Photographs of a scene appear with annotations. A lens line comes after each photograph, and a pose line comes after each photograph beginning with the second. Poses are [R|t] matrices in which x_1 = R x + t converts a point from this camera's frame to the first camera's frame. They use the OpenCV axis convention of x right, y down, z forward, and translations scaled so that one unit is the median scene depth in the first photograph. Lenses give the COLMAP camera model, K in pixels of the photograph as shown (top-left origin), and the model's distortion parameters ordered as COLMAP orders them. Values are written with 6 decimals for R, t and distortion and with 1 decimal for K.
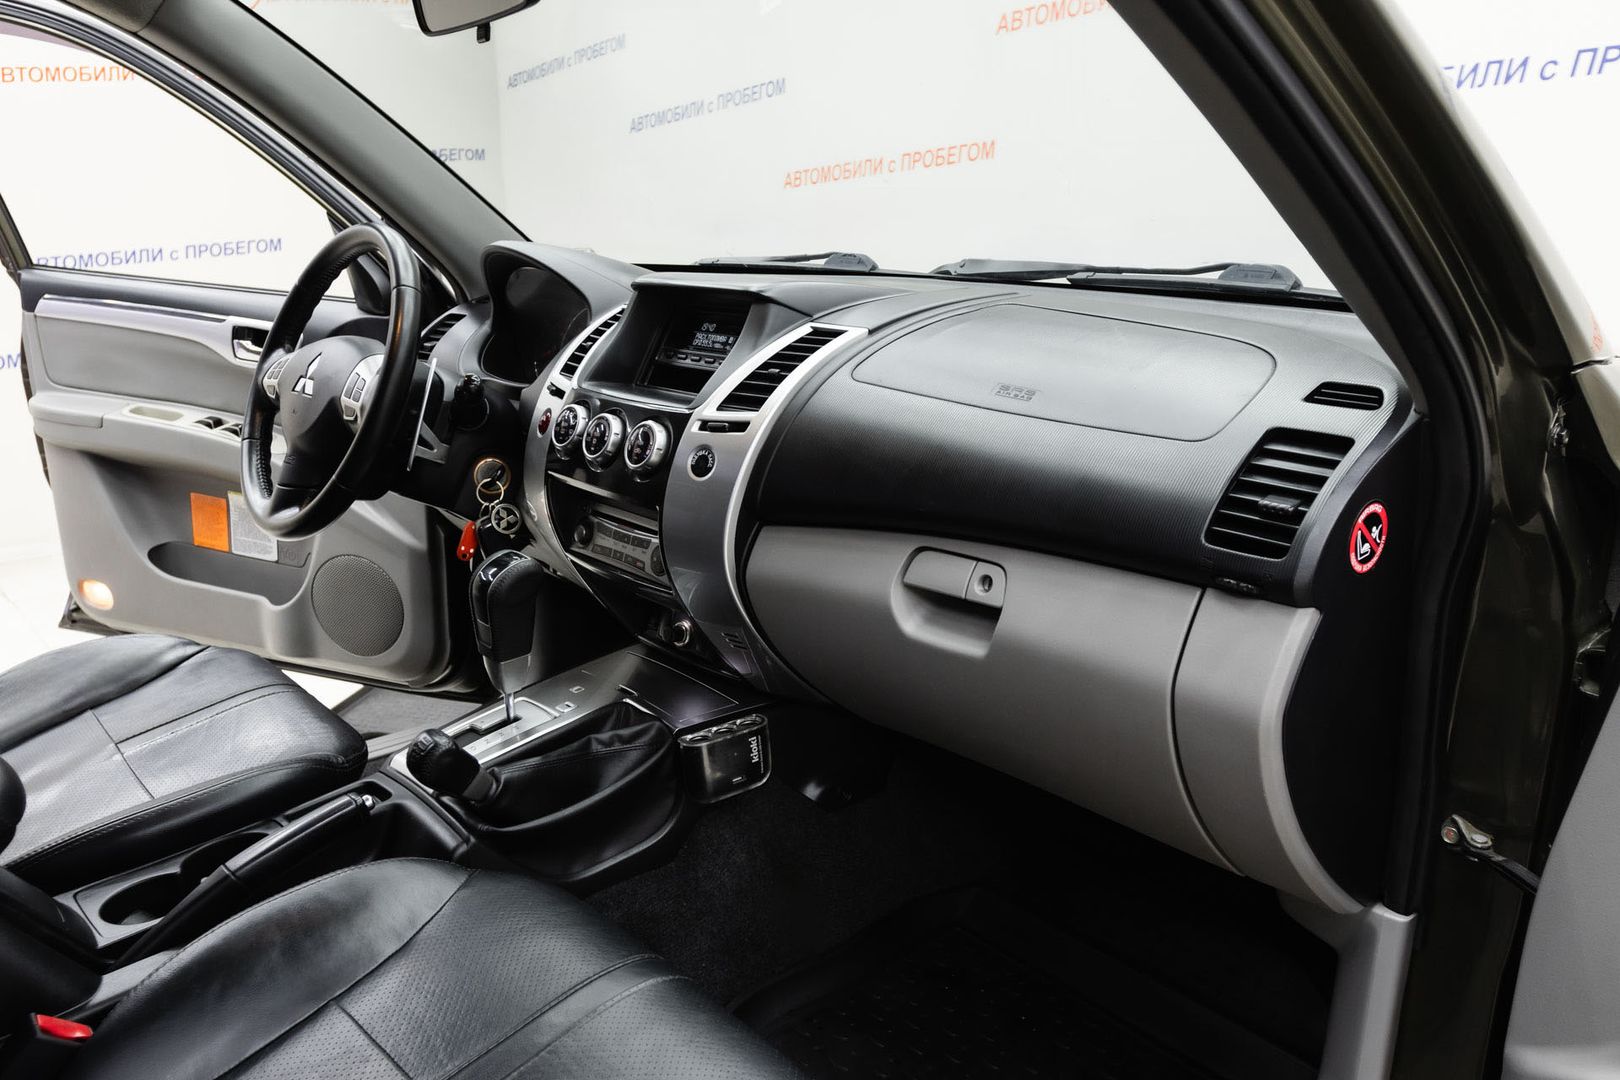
lens RADIAL K [[1169.3, 0, 810.0], [0, 1169.3, 540.0], [0, 0, 1]] dist [-0.004379, -0.004243]
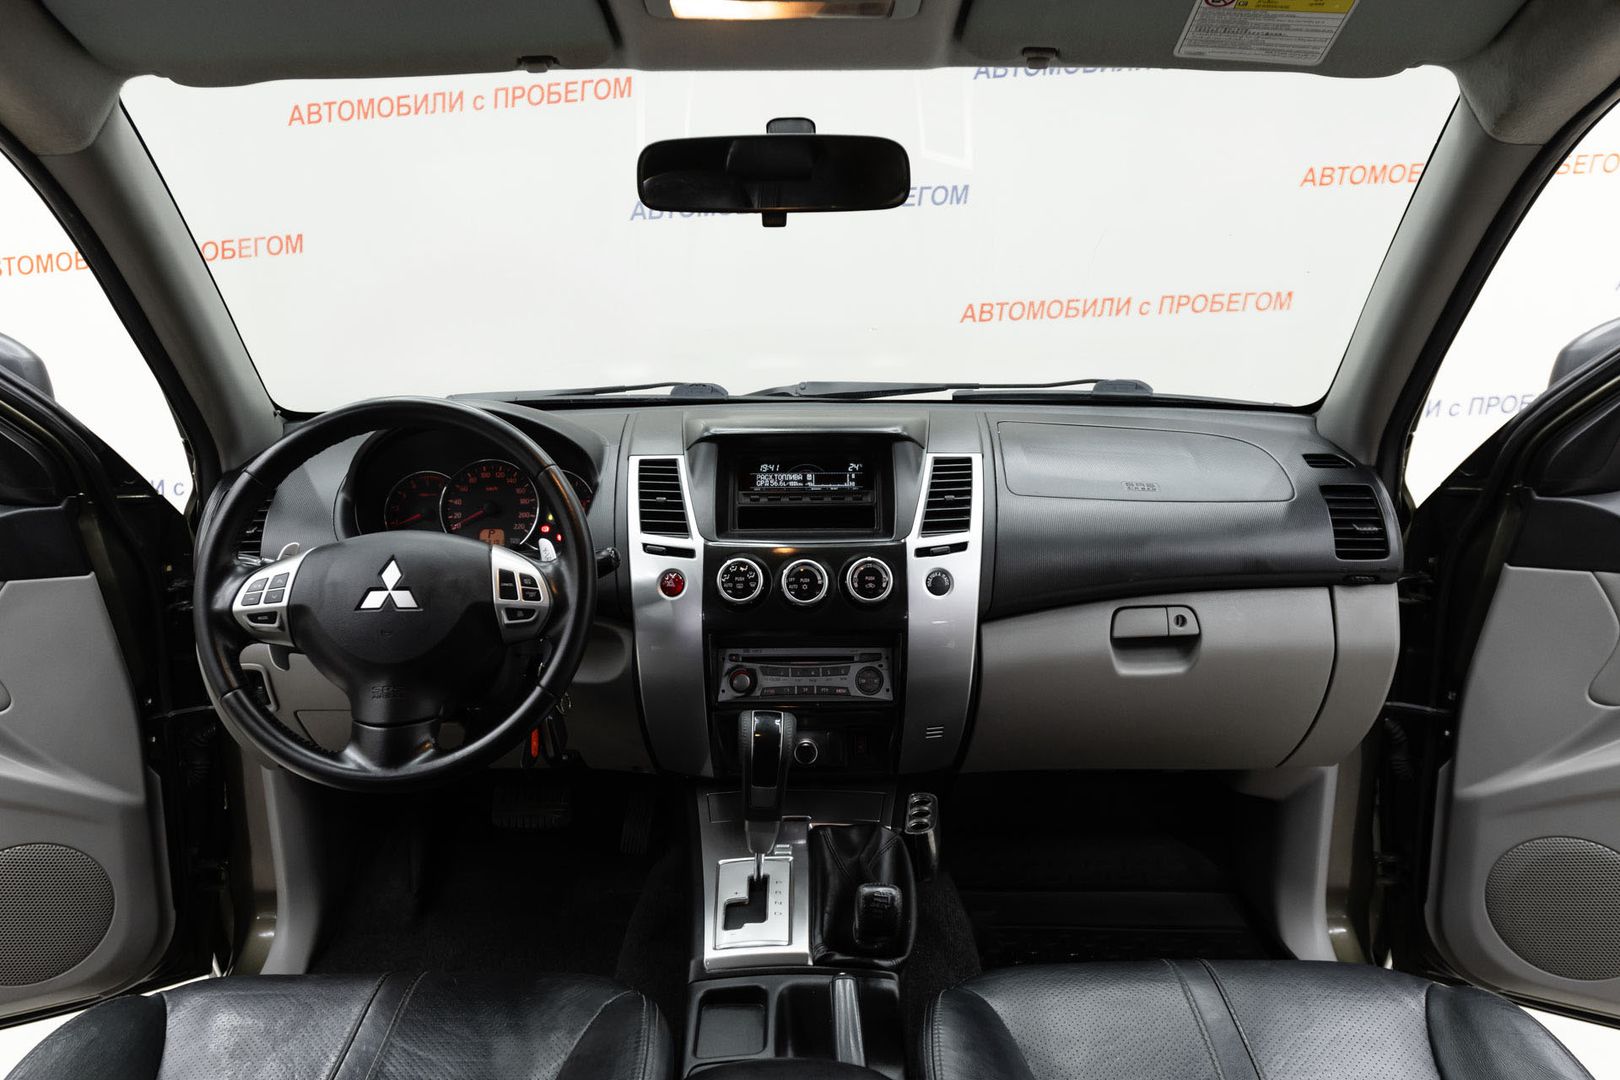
lens RADIAL K [[1200.8, 0, 810.0], [0, 1200.8, 540.0], [0, 0, 1]] dist [-0.021513, -0.001165]
pose [[0.674668, -0.164827, 0.719482, -0.910265], [0.204875, 0.978265, 0.031998, -0.152427], [-0.709118, 0.125815, 0.693773, 0.233138]]
